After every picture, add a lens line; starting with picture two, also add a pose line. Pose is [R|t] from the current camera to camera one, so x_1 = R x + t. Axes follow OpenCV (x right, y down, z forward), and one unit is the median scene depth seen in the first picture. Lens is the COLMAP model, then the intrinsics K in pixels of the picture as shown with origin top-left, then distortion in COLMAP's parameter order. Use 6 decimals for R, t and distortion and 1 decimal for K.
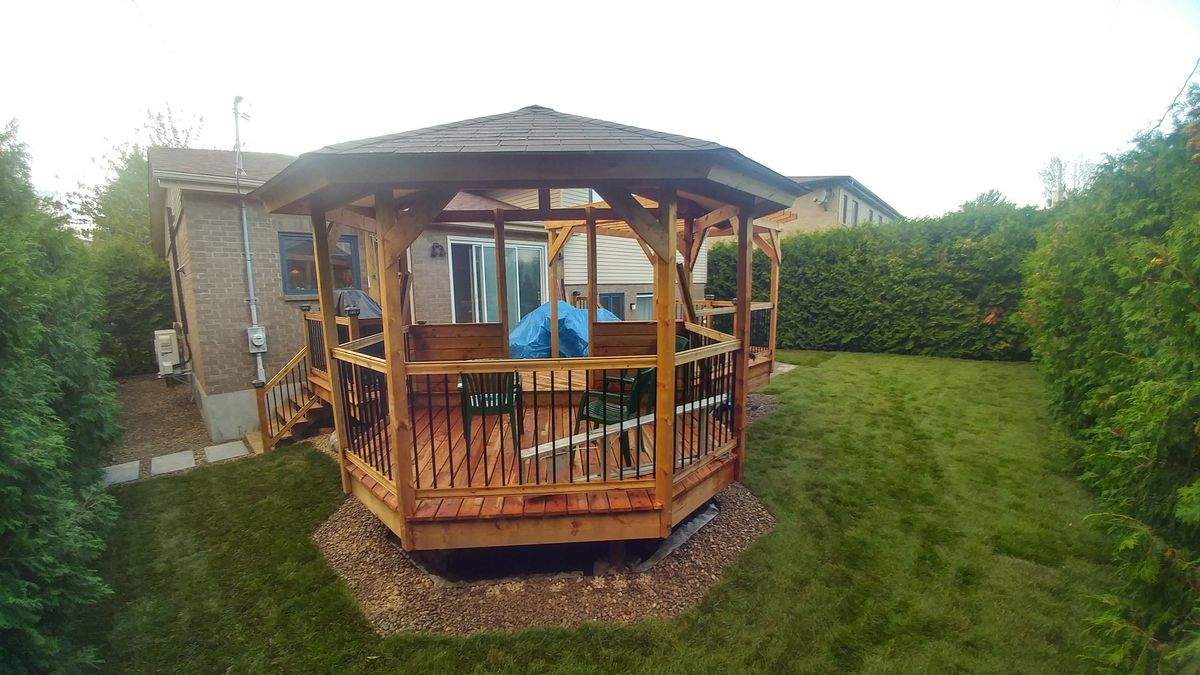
lens RADIAL K [[443.8, 0, 600.0], [0, 443.8, 337.5], [0, 0, 1]] dist [-0.036582, -0.009233]
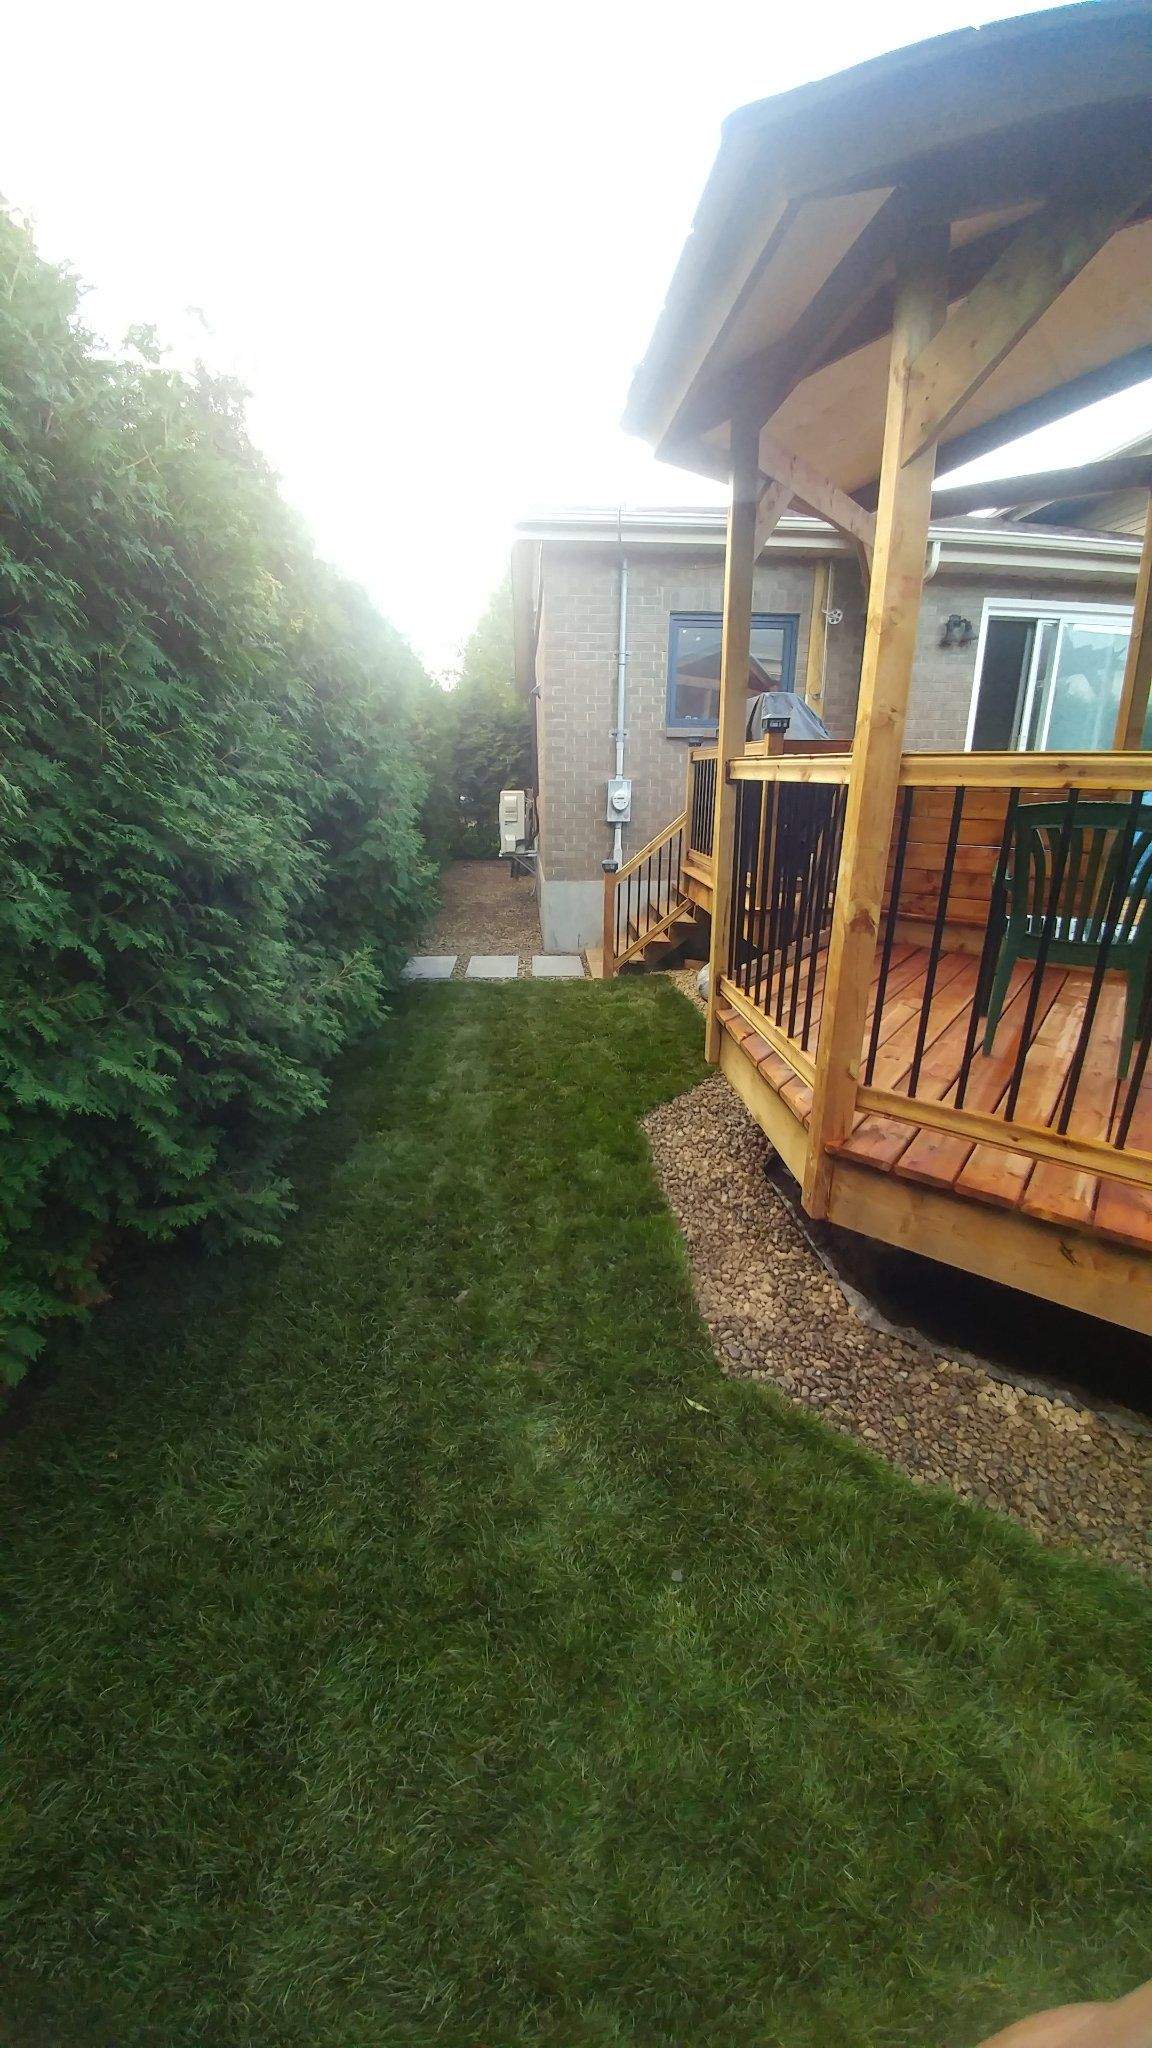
lens RADIAL K [[757.5, 0, 576.0], [0, 757.5, 1024.0], [0, 0, 1]] dist [-0.036582, -0.009233]
pose [[0.734662, 0.239094, -0.634906, -0.104032], [-0.109732, 0.965396, 0.236577, 0.087411], [0.669500, -0.104135, 0.735477, 0.177568]]
